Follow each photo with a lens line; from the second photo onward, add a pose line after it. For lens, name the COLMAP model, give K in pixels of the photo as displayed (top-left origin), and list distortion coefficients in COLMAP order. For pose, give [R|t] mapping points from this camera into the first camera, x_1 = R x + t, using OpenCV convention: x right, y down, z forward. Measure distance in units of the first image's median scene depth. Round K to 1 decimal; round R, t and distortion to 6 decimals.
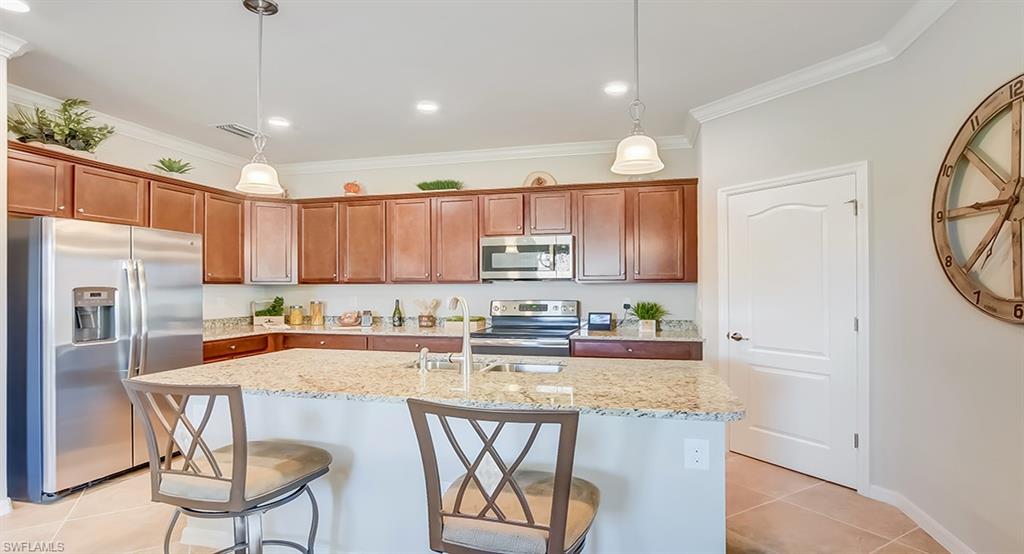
lens RADIAL K [[499.6, 0, 512.7], [0, 499.6, 285.8], [0, 0, 1]] dist [-0.008536, -0.001452]
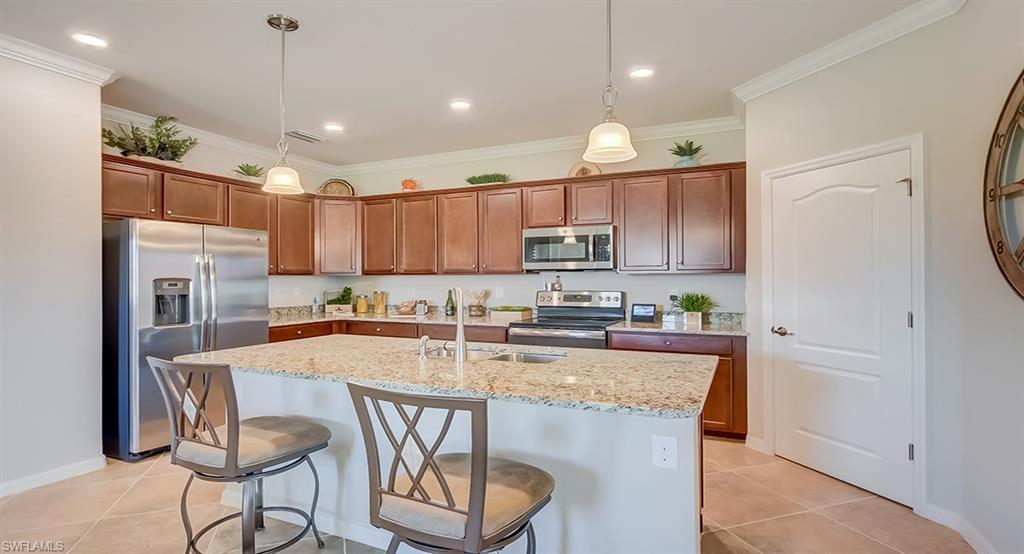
lens RADIAL K [[499.6, 0, 521.7], [0, 499.6, 275.9], [0, 0, 1]] dist [-0.008536, -0.001452]
pose [[0.983061, -0.001626, -0.183273, 0.165427], [0.001184, 0.999996, -0.002523, 0.001596], [0.183276, 0.002263, 0.983059, 0.006833]]
